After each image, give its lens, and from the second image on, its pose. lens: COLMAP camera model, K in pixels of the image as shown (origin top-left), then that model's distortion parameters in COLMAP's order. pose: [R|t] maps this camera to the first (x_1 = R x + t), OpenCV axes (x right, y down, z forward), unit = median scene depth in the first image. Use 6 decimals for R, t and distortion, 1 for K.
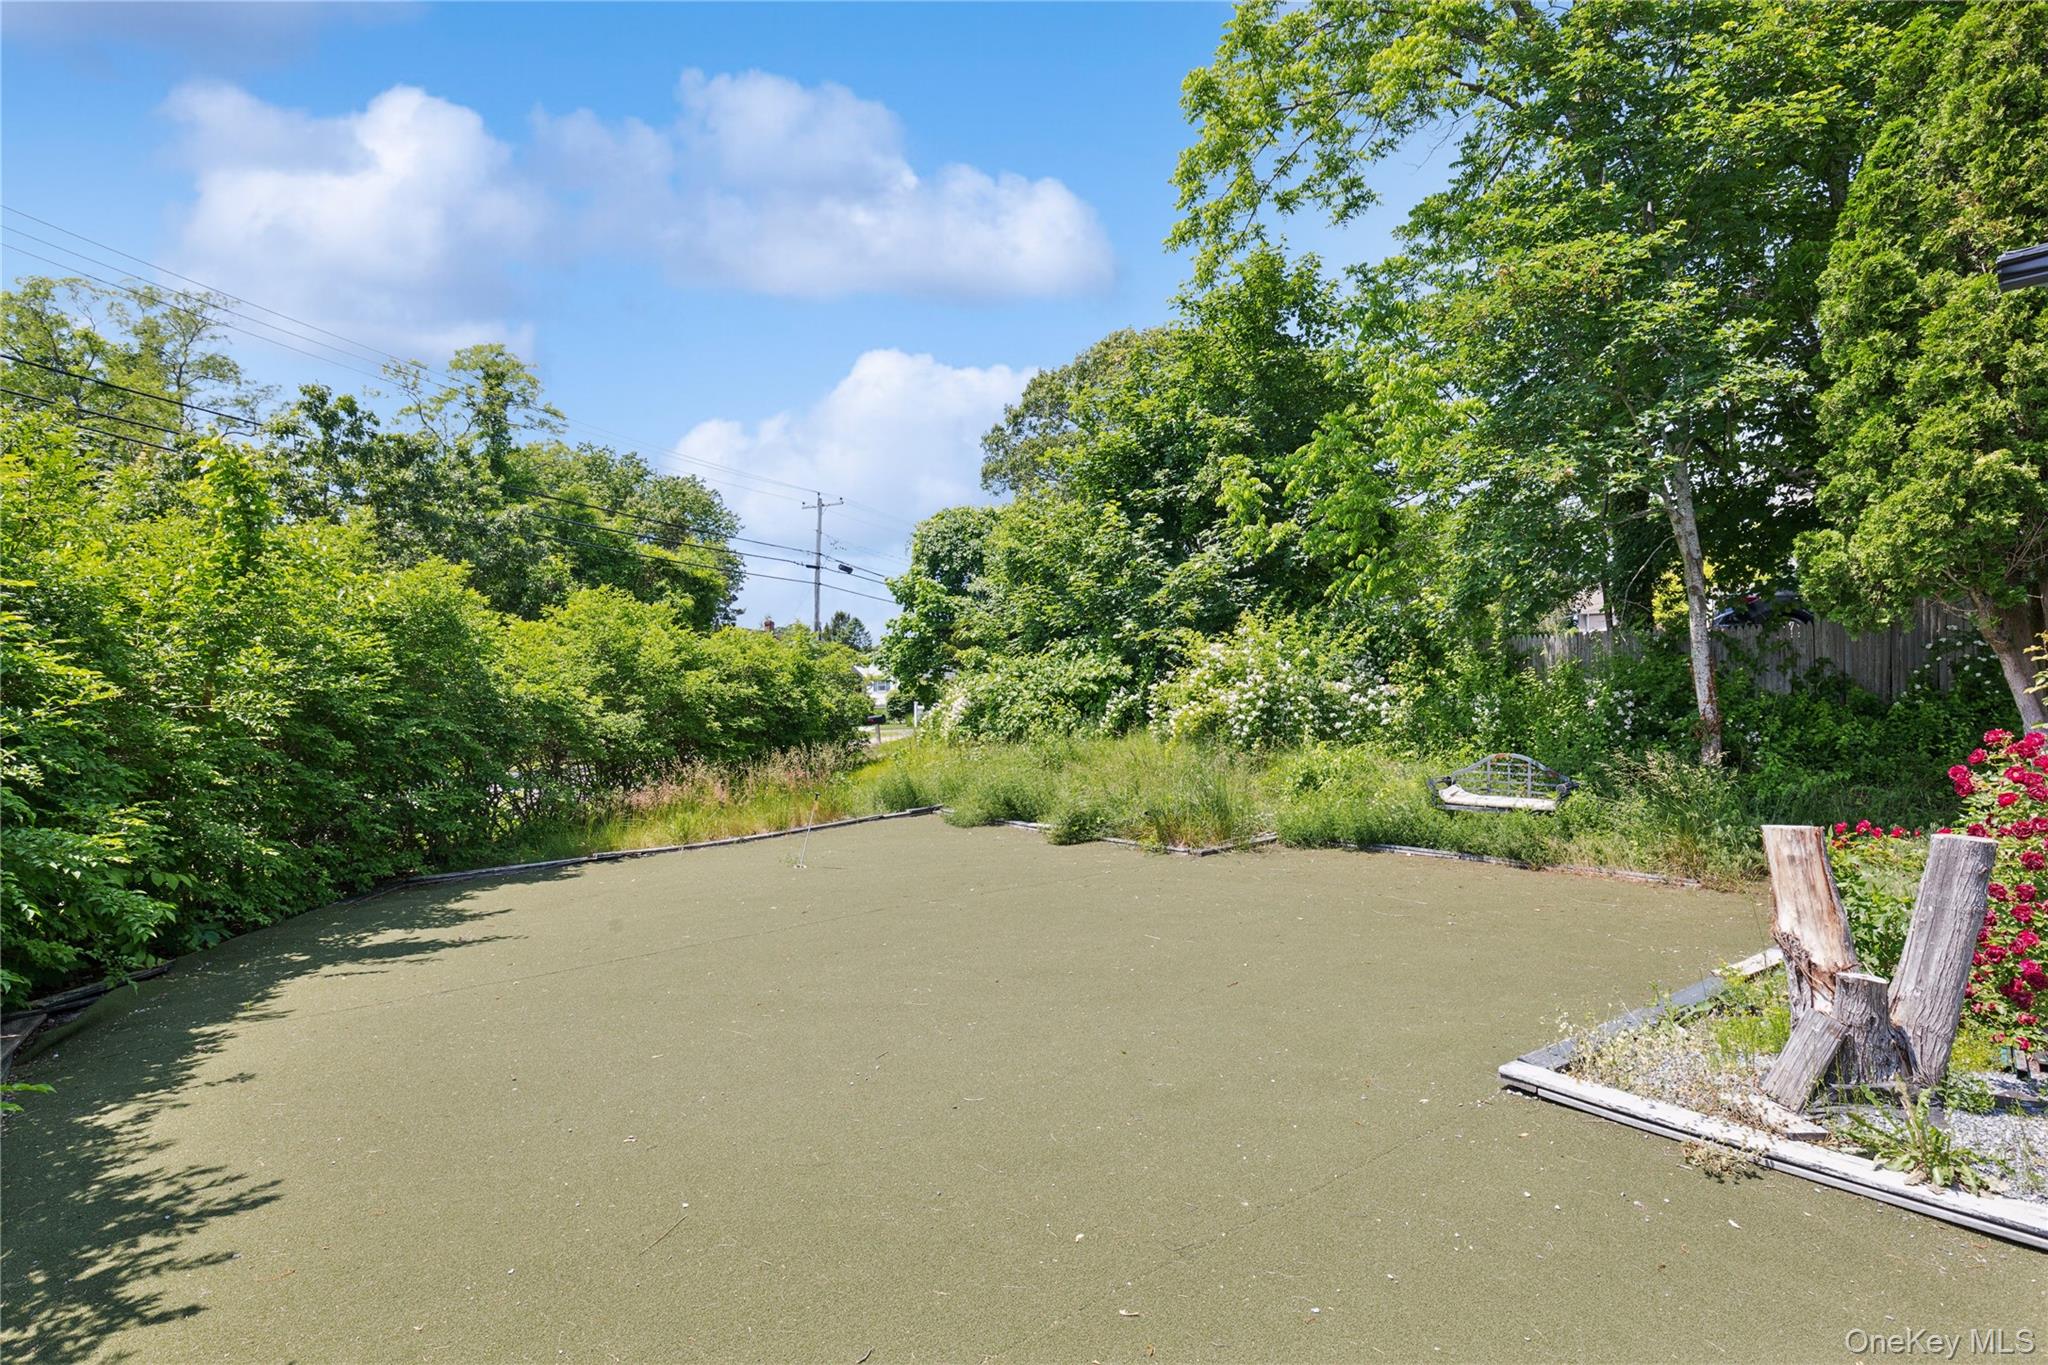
lens RADIAL K [[1026.9, 0, 1024.0], [0, 1026.9, 682.5], [0, 0, 1]] dist [-0.001974, -0.000362]
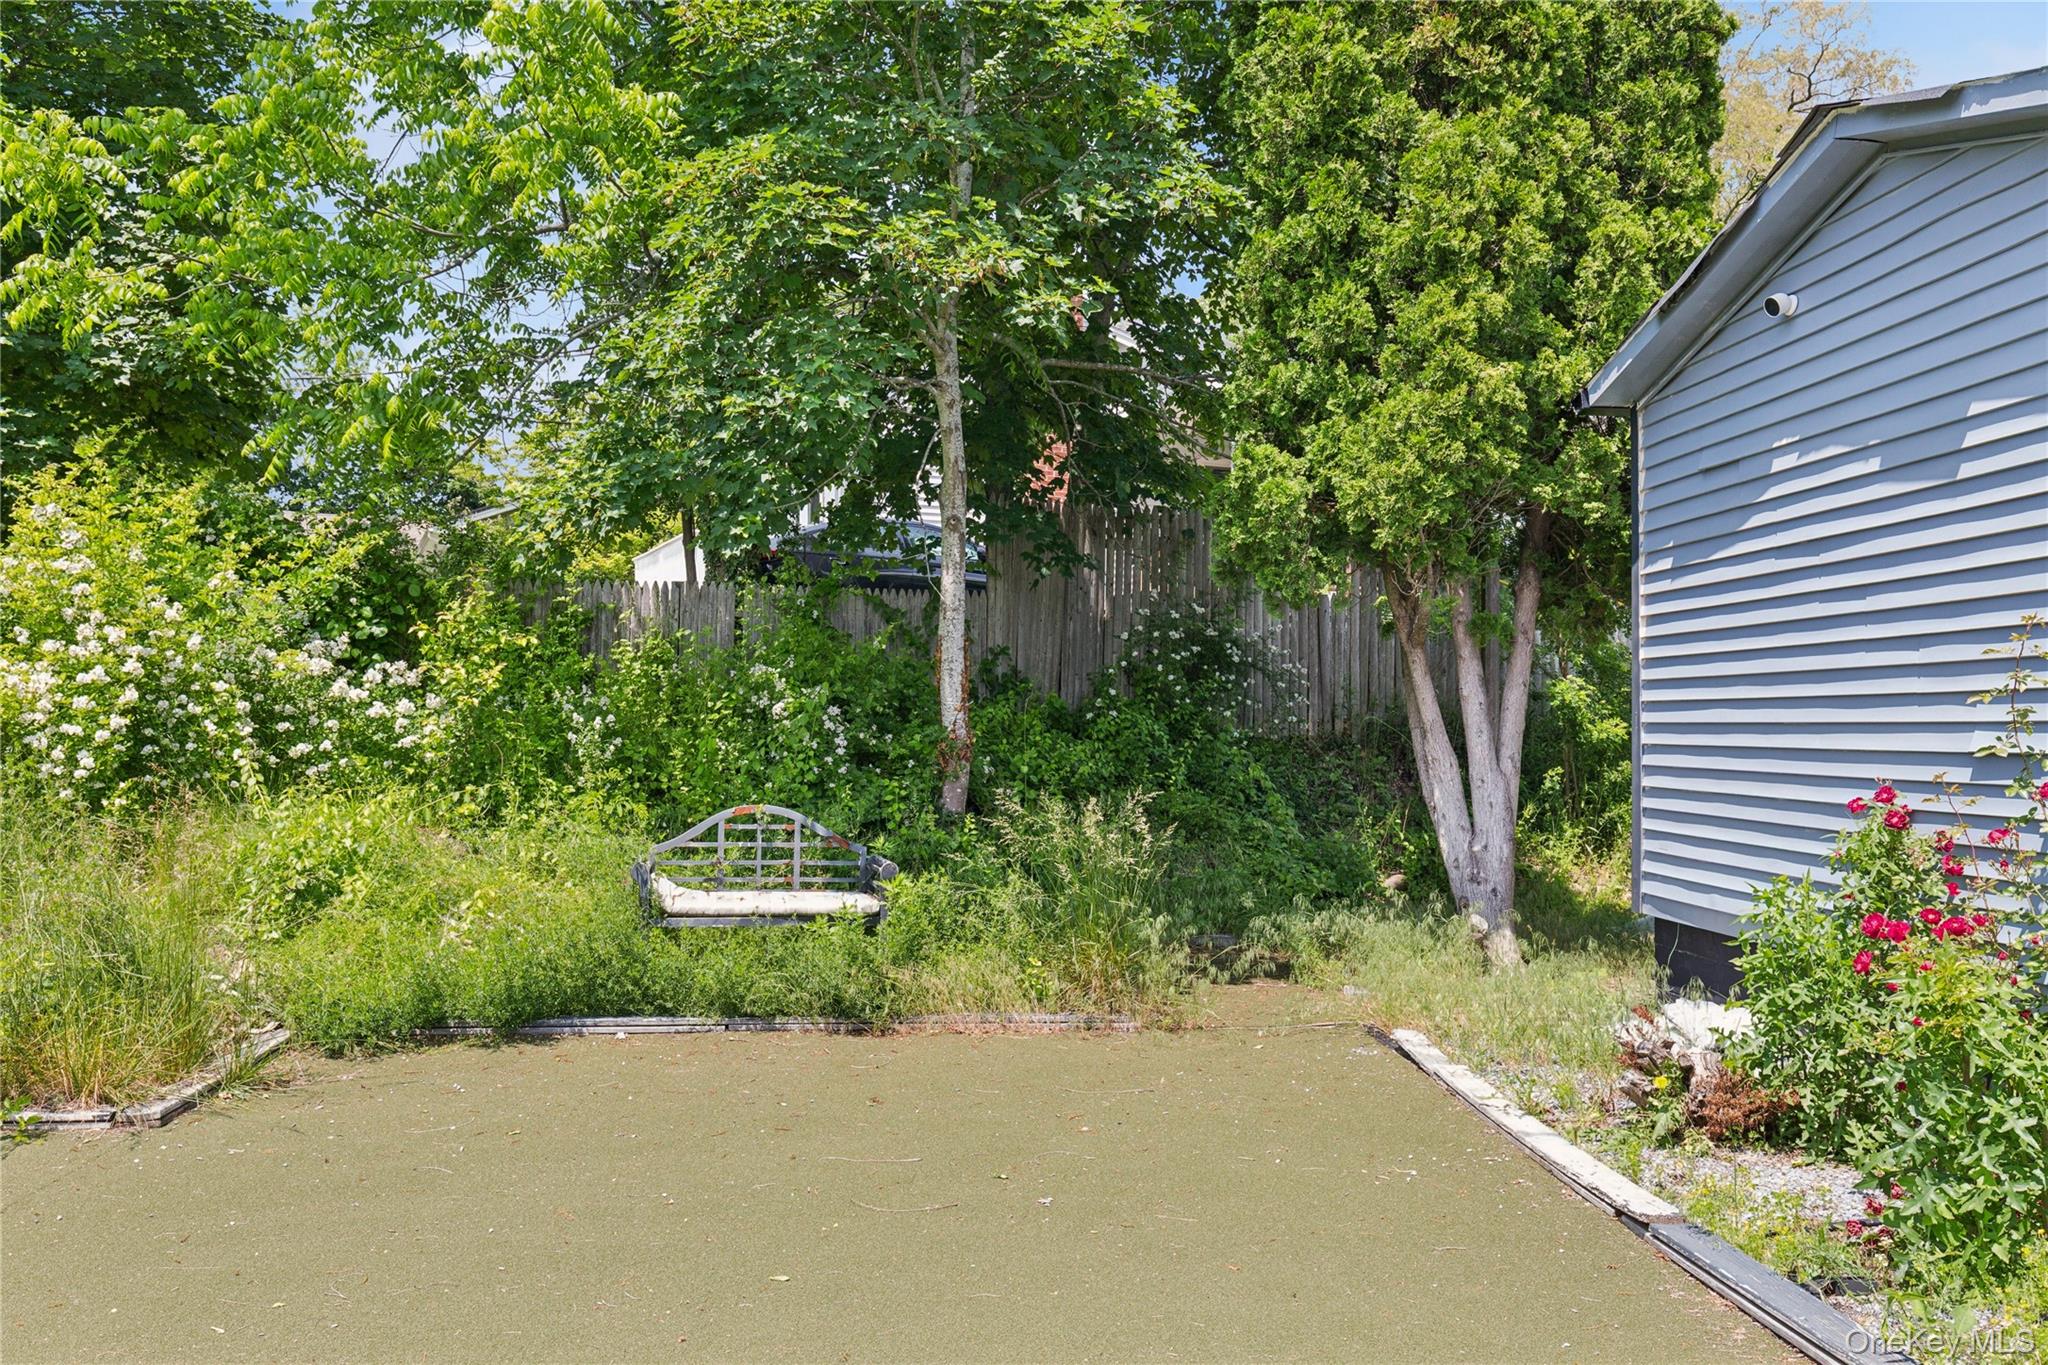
lens RADIAL K [[1659.4, 0, 1024.0], [0, 1659.4, 682.5], [0, 0, 1]] dist [-0.005460, -0.003300]
pose [[0.570446, 0.027165, 0.820886, -0.127655], [-0.031971, 0.999430, -0.010857, 0.013352], [-0.820713, -0.020051, 0.570989, 0.430770]]
